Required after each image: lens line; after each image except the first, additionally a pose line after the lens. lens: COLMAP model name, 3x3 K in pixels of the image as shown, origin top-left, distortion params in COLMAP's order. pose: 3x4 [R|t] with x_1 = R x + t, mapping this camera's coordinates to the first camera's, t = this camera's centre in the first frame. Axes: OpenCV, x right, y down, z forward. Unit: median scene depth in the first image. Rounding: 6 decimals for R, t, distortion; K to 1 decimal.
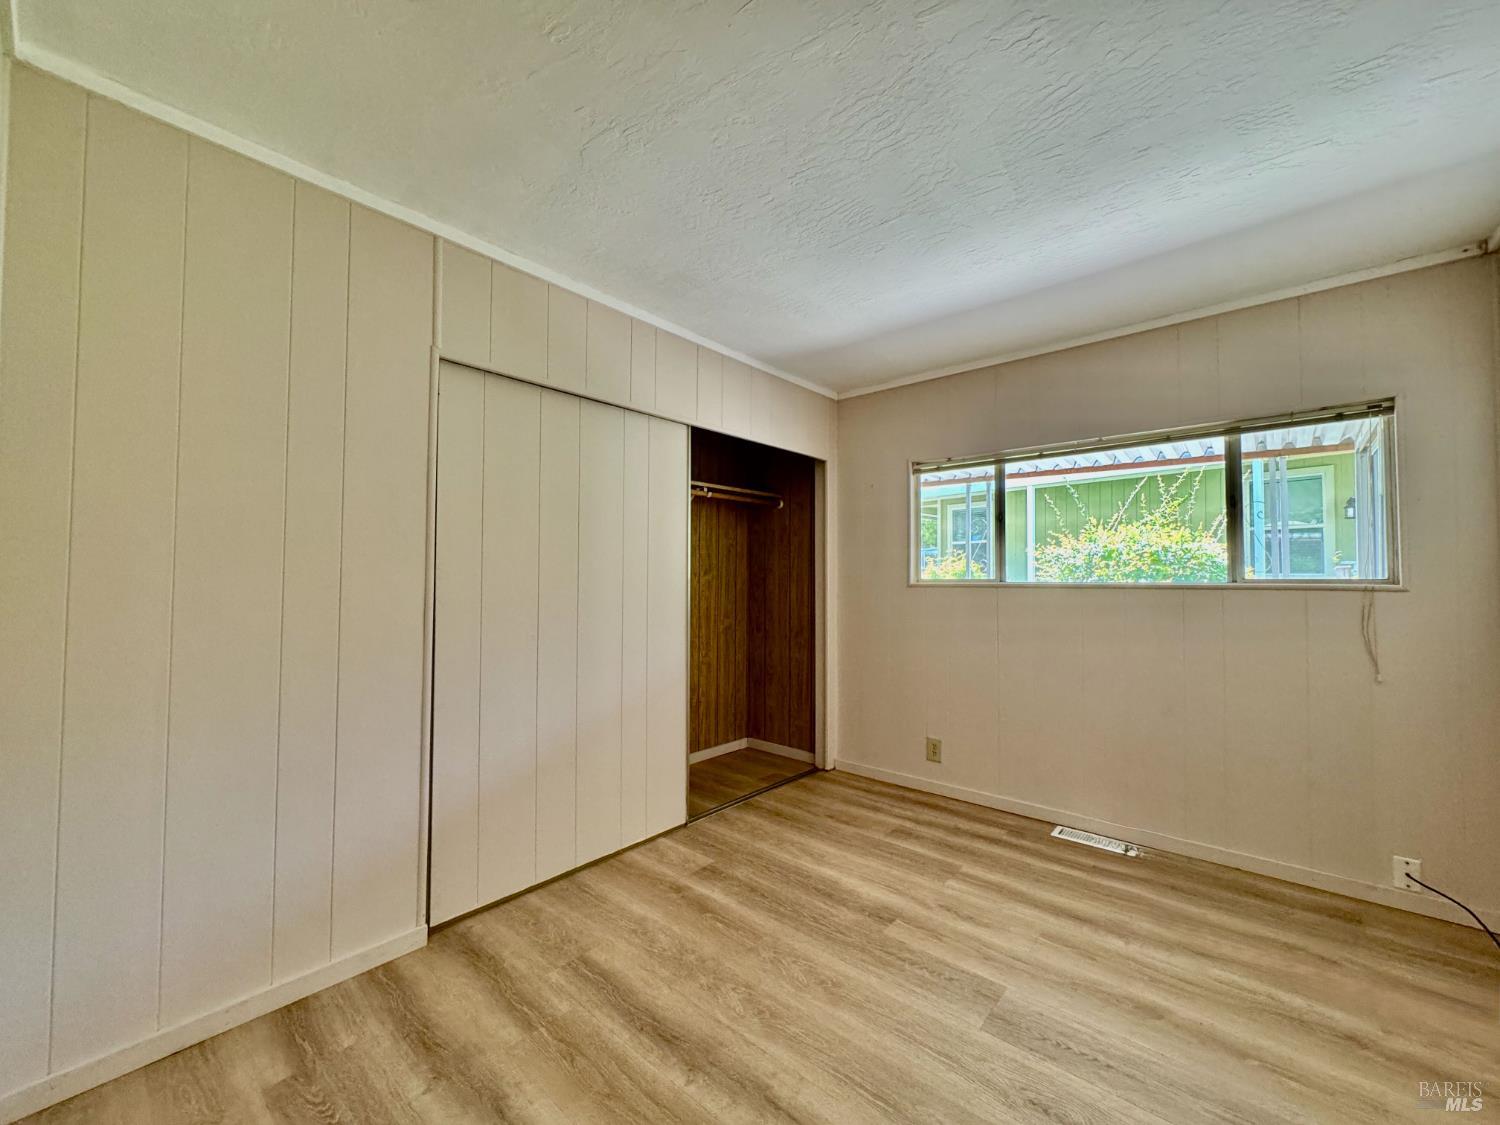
lens RADIAL K [[599.8, 0, 751.6], [0, 599.8, 563.6], [0, 0, 1]] dist [-0.001819, -0.000073]
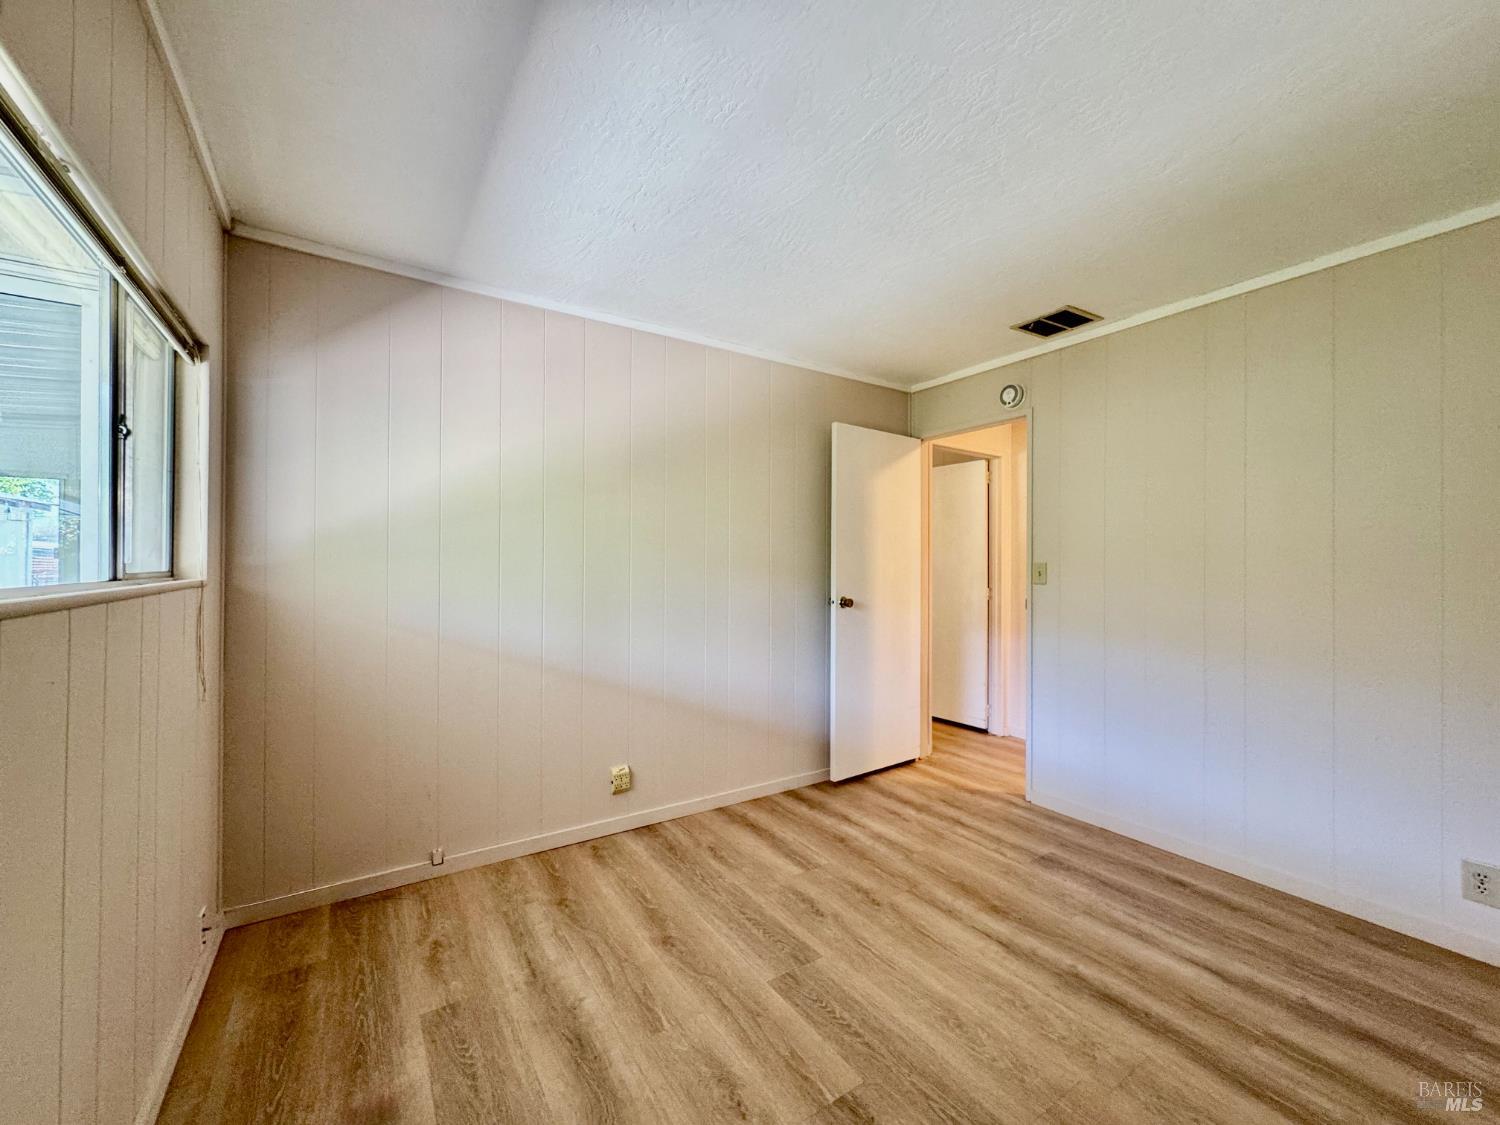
lens RADIAL K [[599.8, 0, 751.6], [0, 599.8, 563.6], [0, 0, 1]] dist [-0.001819, -0.000073]
pose [[-0.964049, -0.009148, 0.265567, 0.185996], [-0.016087, 0.999583, -0.023964, 0.026499], [-0.265237, -0.027374, -0.963795, 1.967562]]
